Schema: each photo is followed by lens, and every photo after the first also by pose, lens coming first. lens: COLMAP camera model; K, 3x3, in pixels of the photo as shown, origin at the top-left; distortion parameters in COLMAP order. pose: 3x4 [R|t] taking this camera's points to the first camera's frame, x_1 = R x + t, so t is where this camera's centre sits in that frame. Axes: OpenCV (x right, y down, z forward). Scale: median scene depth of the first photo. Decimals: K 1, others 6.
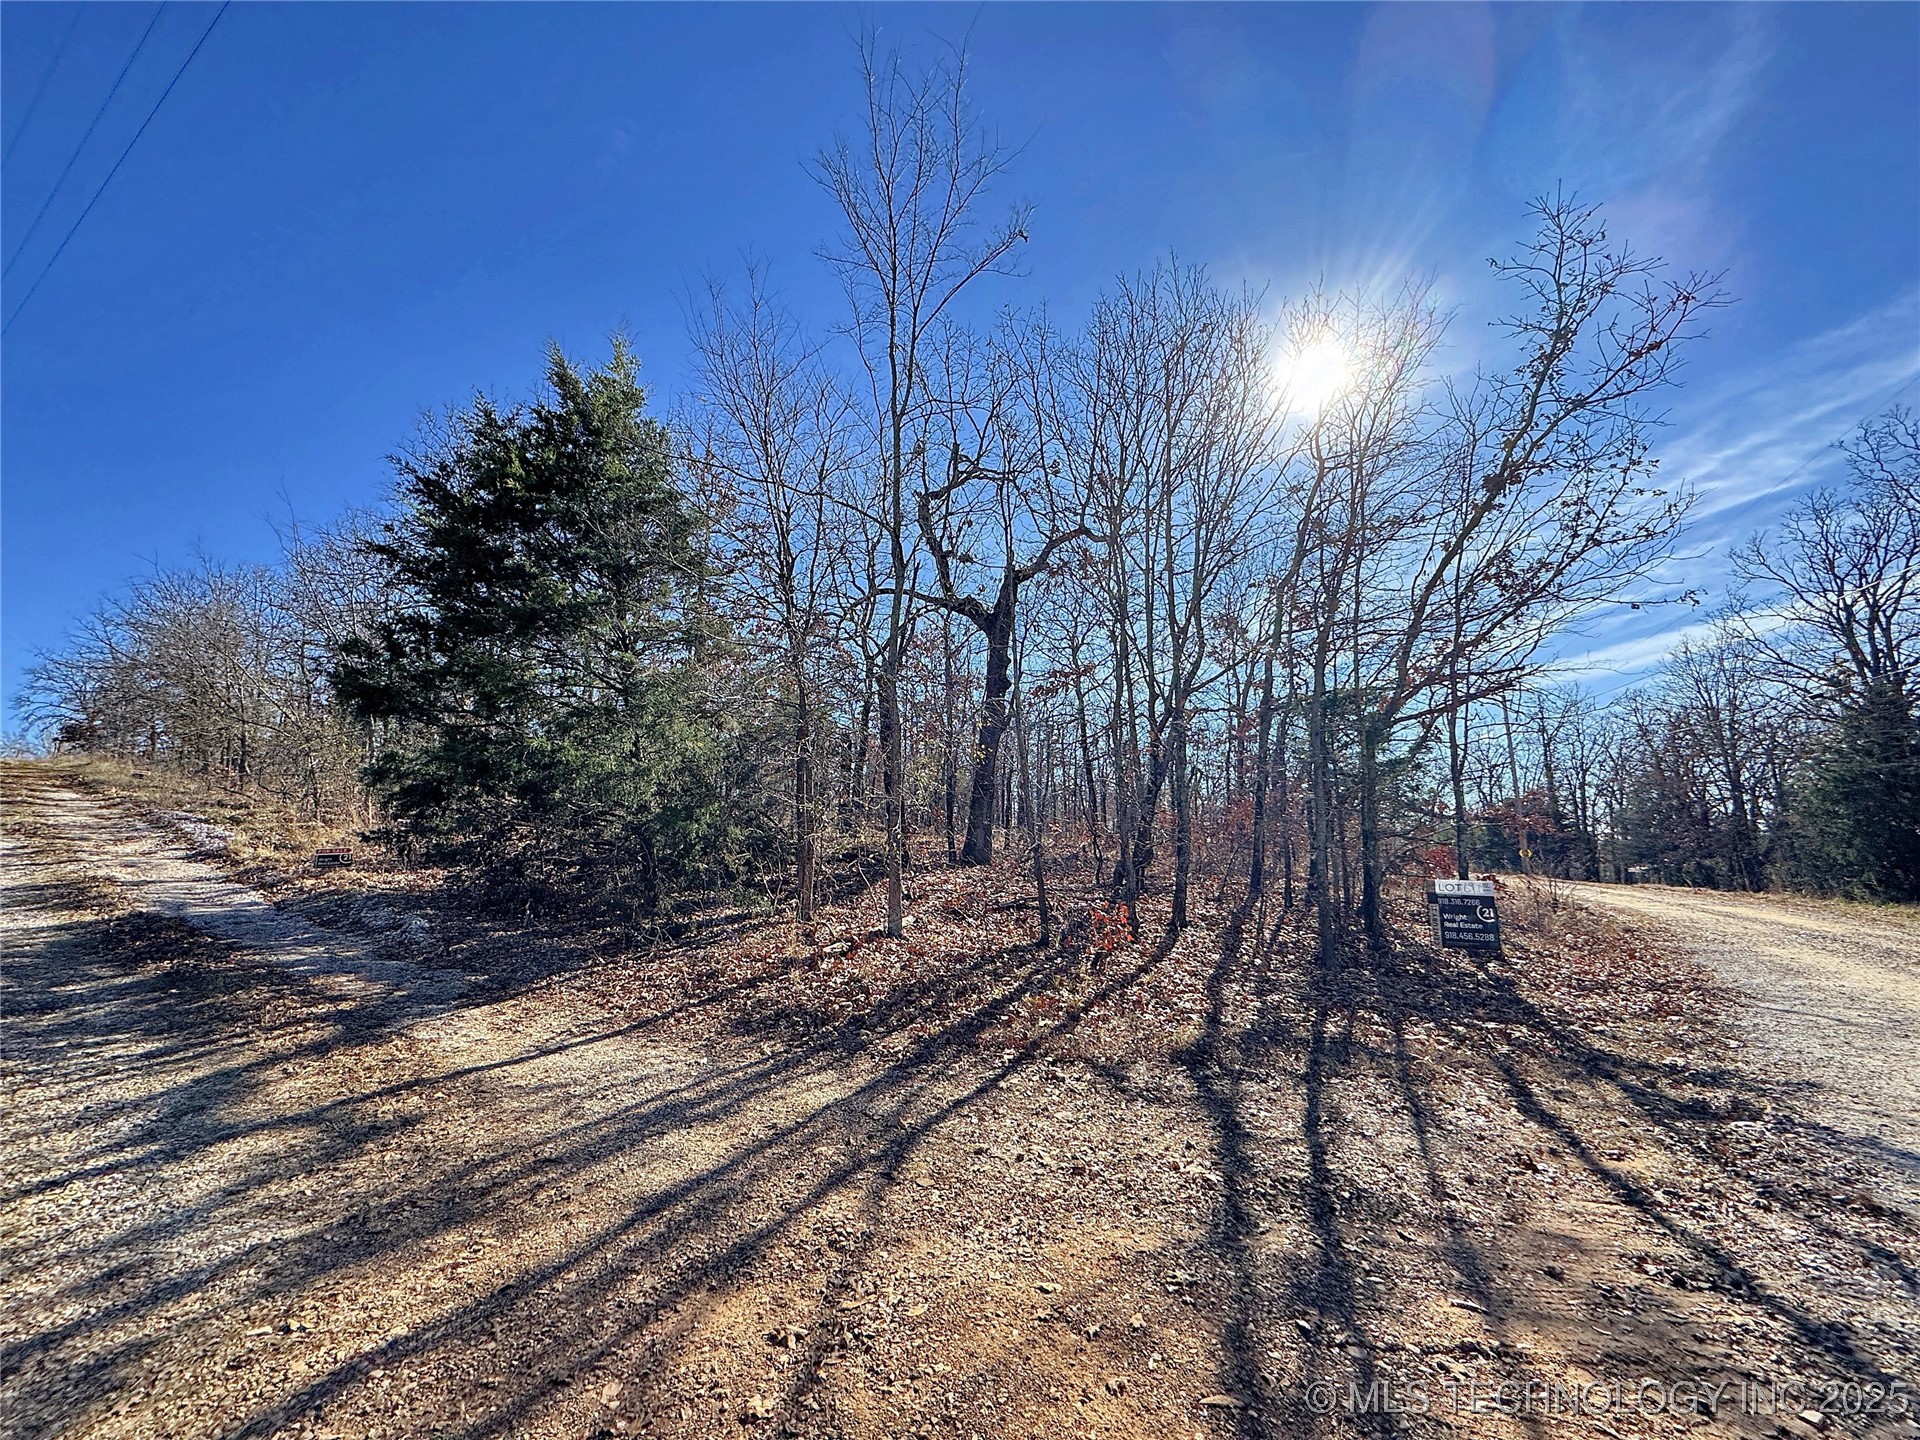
lens RADIAL K [[764.7, 0, 963.9], [0, 764.7, 718.9], [0, 0, 1]] dist [-0.003755, 0.000427]
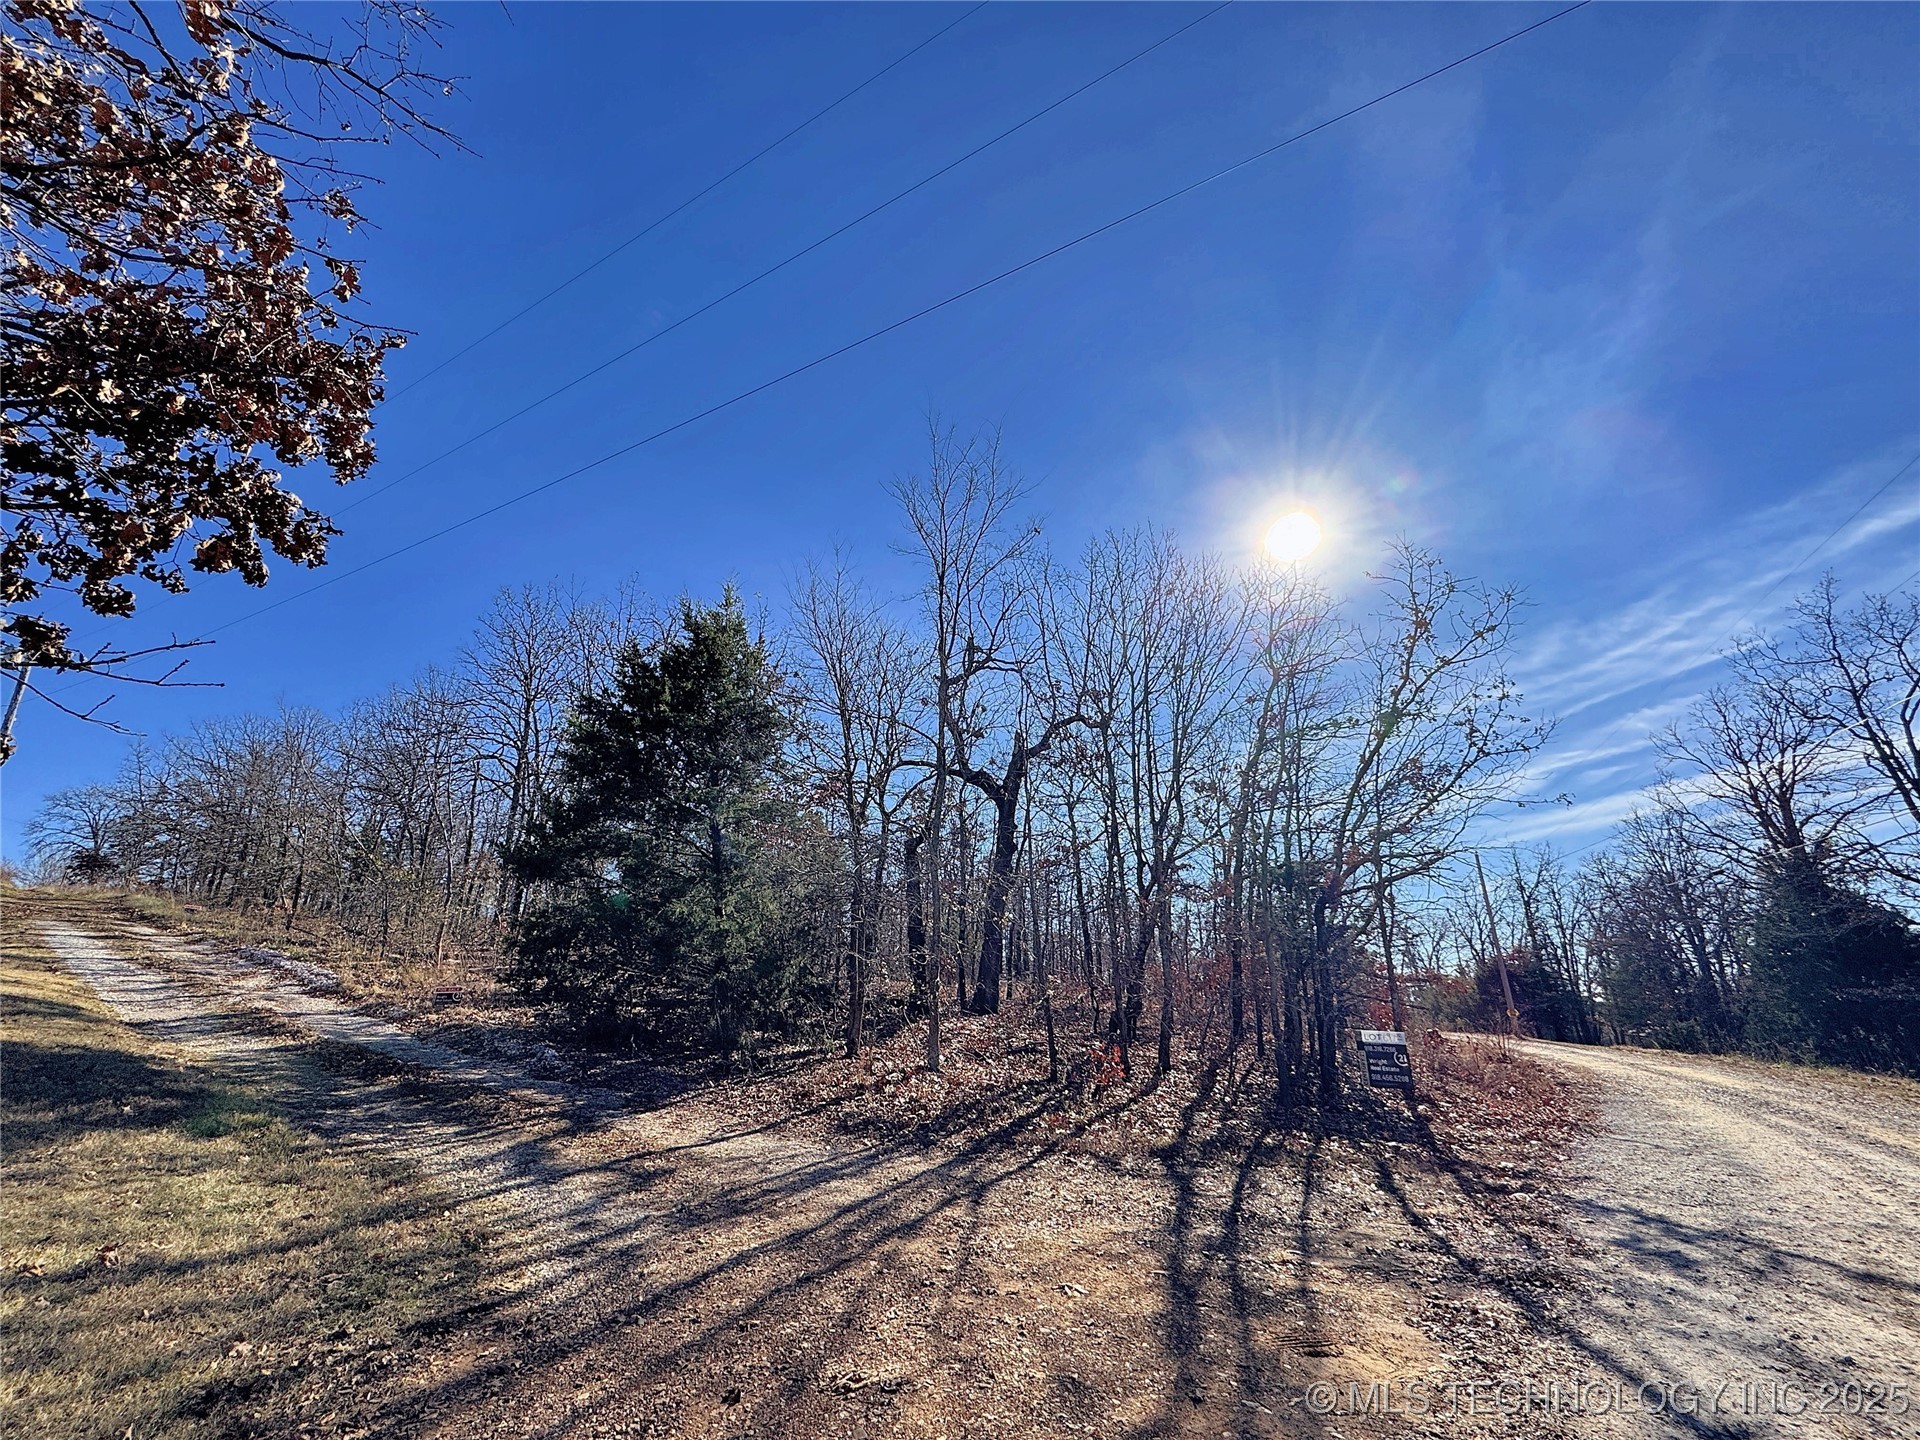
lens RADIAL K [[764.7, 0, 968.9], [0, 764.7, 717.4], [0, 0, 1]] dist [-0.003755, 0.000427]
pose [[0.999631, 0.023741, 0.013200, -0.064787], [-0.020924, 0.982859, -0.183170, -0.054915], [-0.017322, 0.182826, 0.982993, -0.334047]]
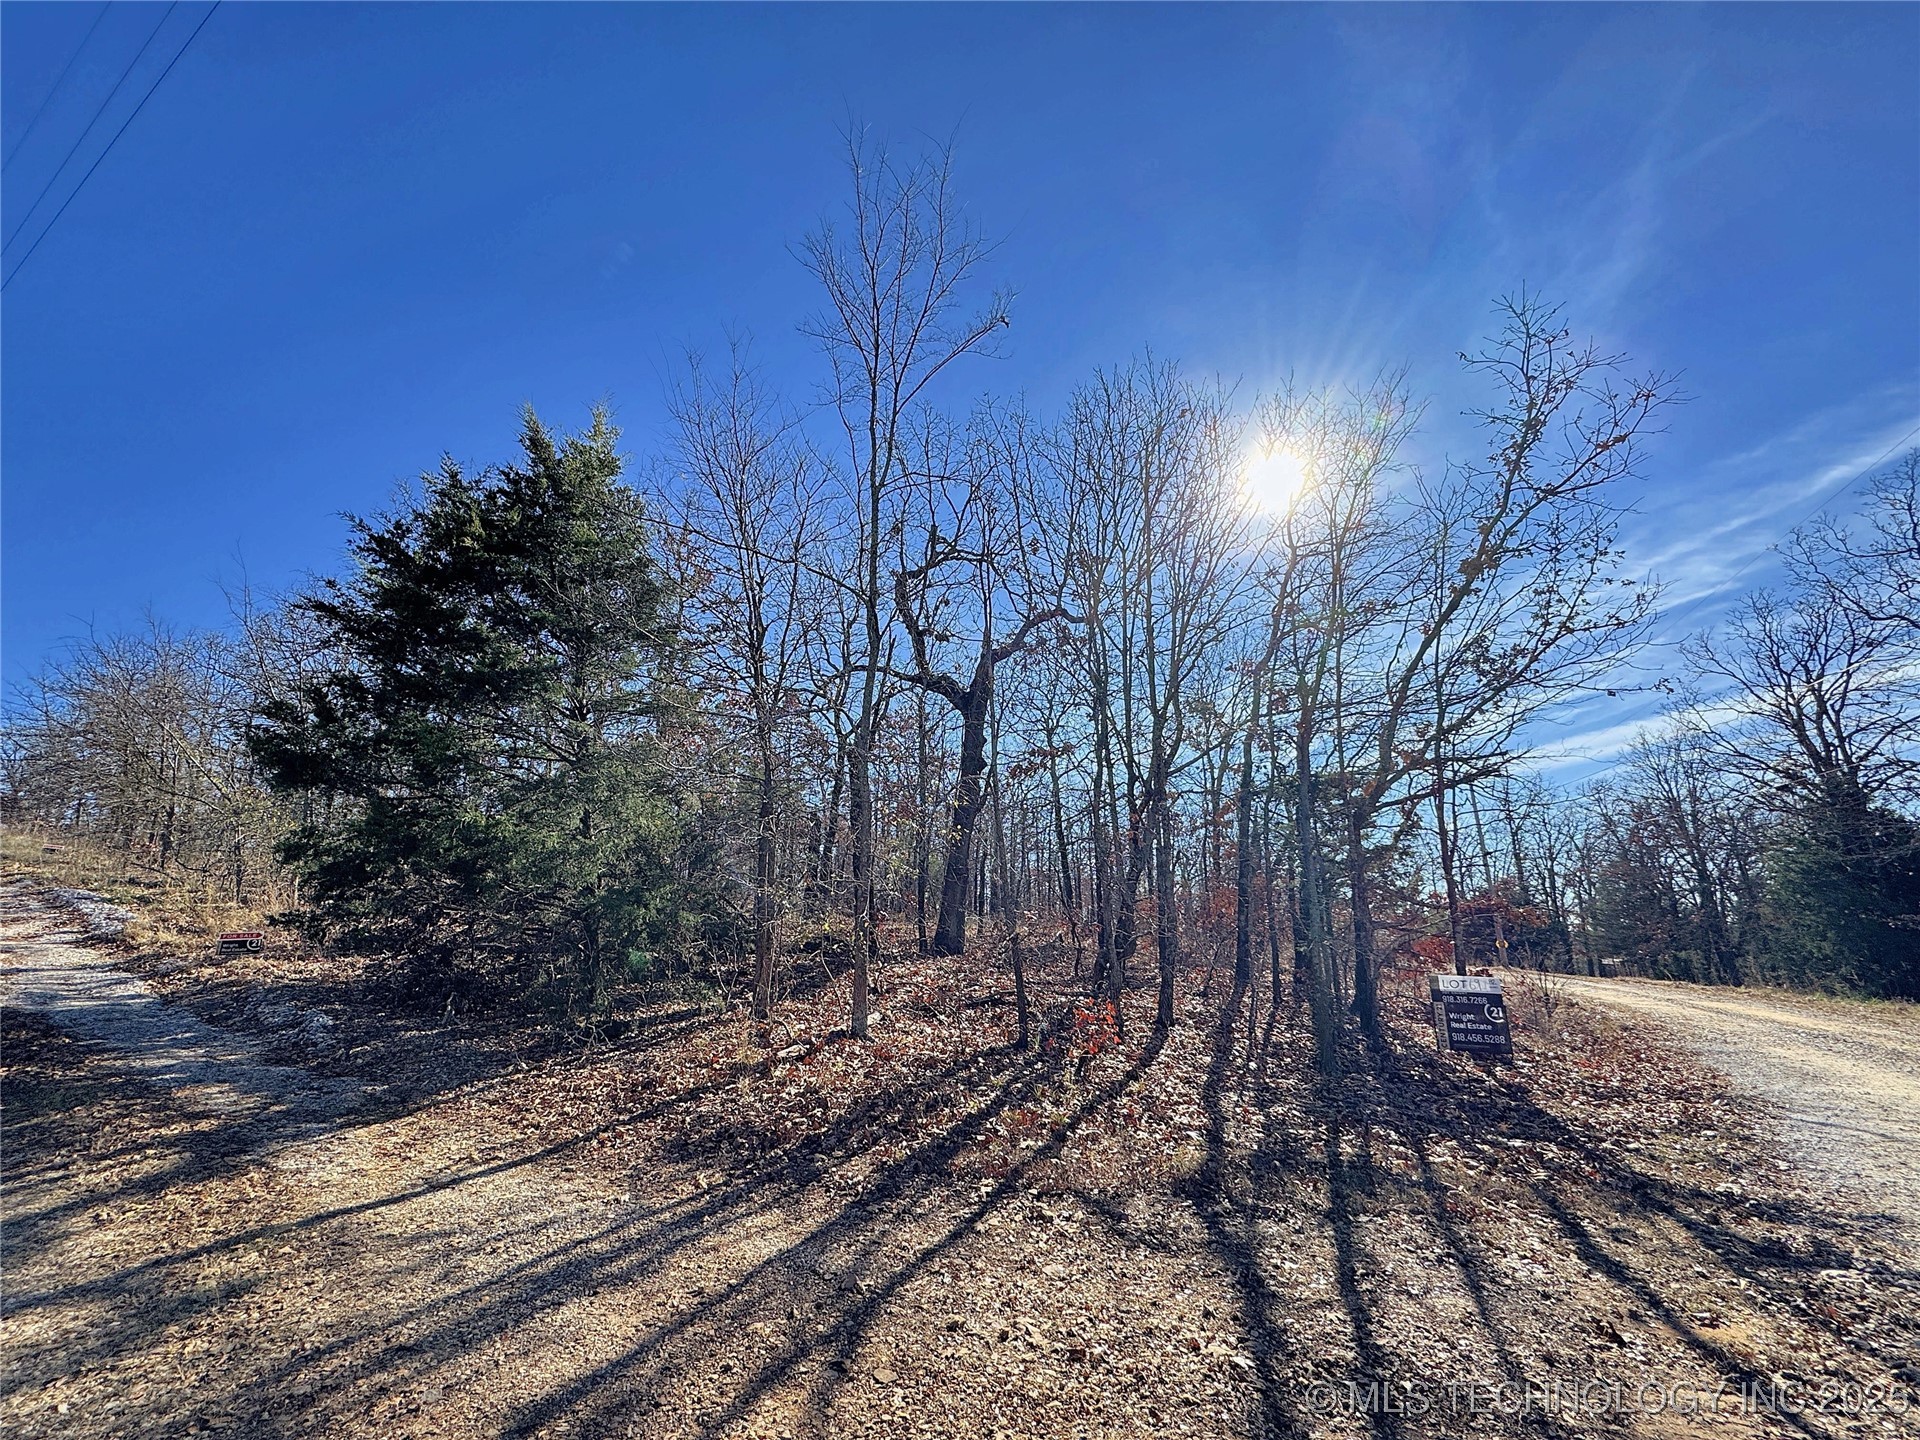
lens RADIAL K [[764.7, 0, 964.4], [0, 764.7, 717.4], [0, 0, 1]] dist [-0.003755, 0.000427]
pose [[0.999277, 0.016110, 0.034424, -0.002756], [-0.012231, 0.993848, -0.110073, 0.005721], [-0.035986, 0.109573, 0.993327, 0.053707]]
